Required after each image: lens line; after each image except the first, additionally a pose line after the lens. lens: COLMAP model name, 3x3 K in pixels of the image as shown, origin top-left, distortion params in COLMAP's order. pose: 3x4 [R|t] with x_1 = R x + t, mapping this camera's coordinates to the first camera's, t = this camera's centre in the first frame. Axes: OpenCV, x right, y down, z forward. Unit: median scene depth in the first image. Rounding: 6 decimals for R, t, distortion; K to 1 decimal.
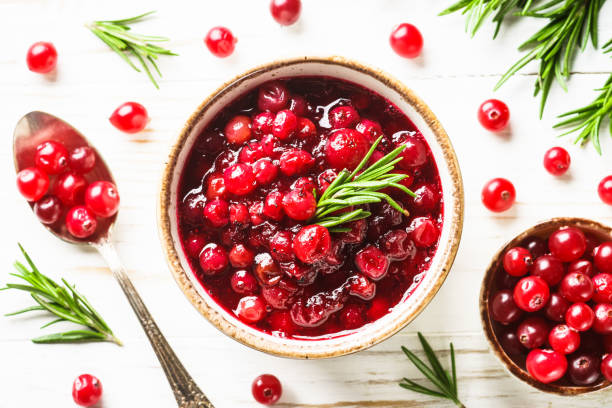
lens RADIAL K [[2325.9, 0, 306.0], [0, 2325.9, 204.0], [0, 0, 1]] dist [0.125675, -1.400858]
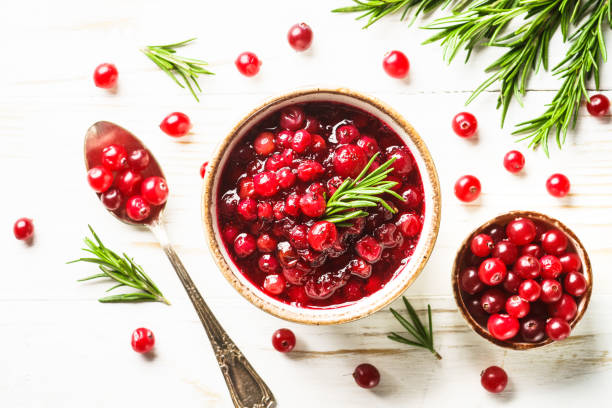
lens RADIAL K [[2325.9, 0, 306.0], [0, 2325.9, 204.0], [0, 0, 1]] dist [0.125675, -1.400858]
pose [[0.999814, 0.006230, 0.018240, -0.029790], [-0.007888, 0.995700, 0.092301, -0.117793], [-0.017586, -0.092428, 0.995564, -0.273973]]
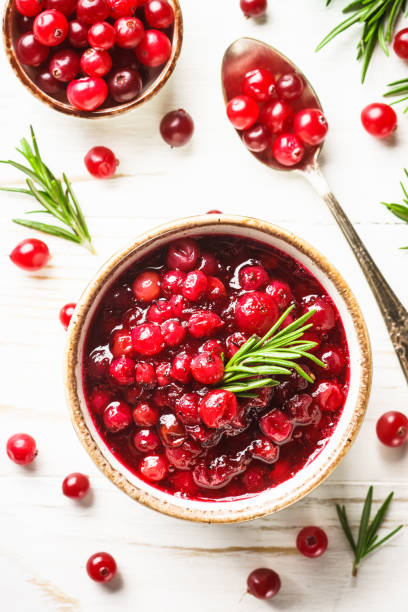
lens RADIAL K [[2325.9, 0, 204.0], [0, 2325.9, 306.0], [0, 0, 1]] dist [0.125675, -1.400858]
pose [[0.997542, 0.035647, 0.060334, -0.064824], [-0.042098, 0.993120, 0.109269, -0.134158], [-0.056024, -0.111540, 0.992179, 0.015872]]
